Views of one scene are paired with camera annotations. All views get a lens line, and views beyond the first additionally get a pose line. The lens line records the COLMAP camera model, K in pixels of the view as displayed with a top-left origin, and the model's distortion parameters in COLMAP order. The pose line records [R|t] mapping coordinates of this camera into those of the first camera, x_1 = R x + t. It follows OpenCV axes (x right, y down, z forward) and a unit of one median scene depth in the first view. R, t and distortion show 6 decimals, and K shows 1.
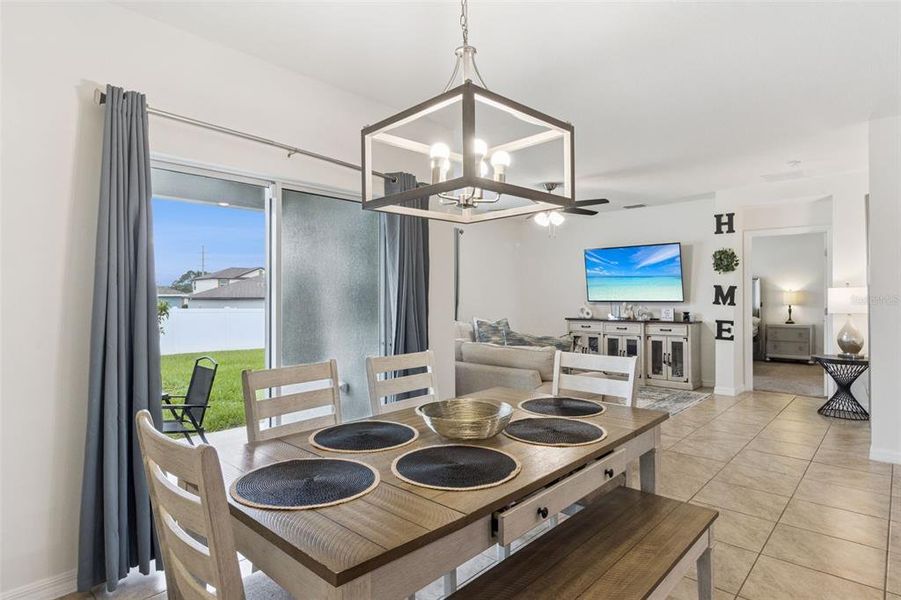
lens RADIAL K [[492.1, 0, 449.2], [0, 492.1, 293.9], [0, 0, 1]] dist [0.006422, 0.001221]
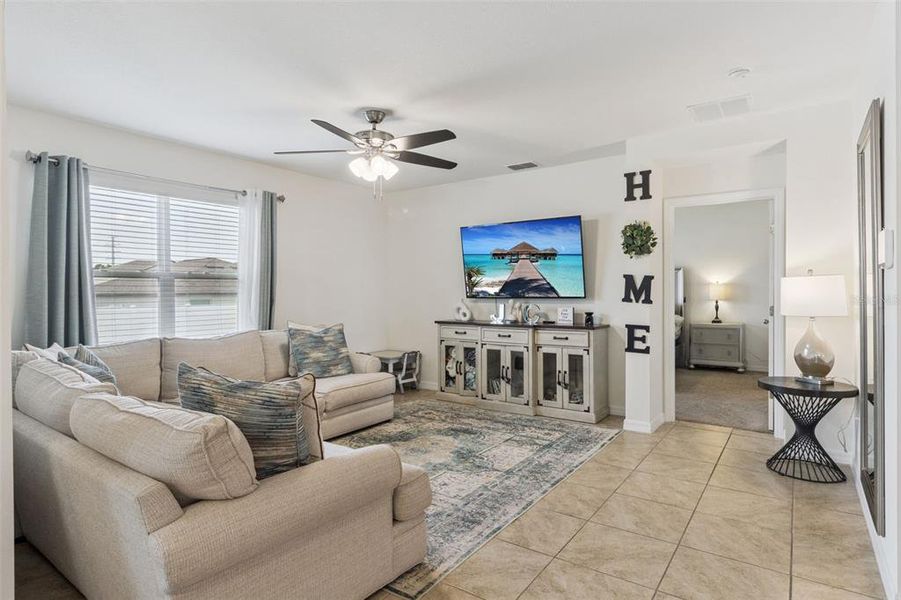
lens RADIAL K [[492.1, 0, 449.2], [0, 492.1, 293.9], [0, 0, 1]] dist [0.006422, 0.001221]
pose [[0.992522, -0.004663, 0.121979, 0.194479], [0.003336, 0.999933, 0.011083, 0.001077], [-0.122022, -0.010594, 0.992471, 0.317485]]
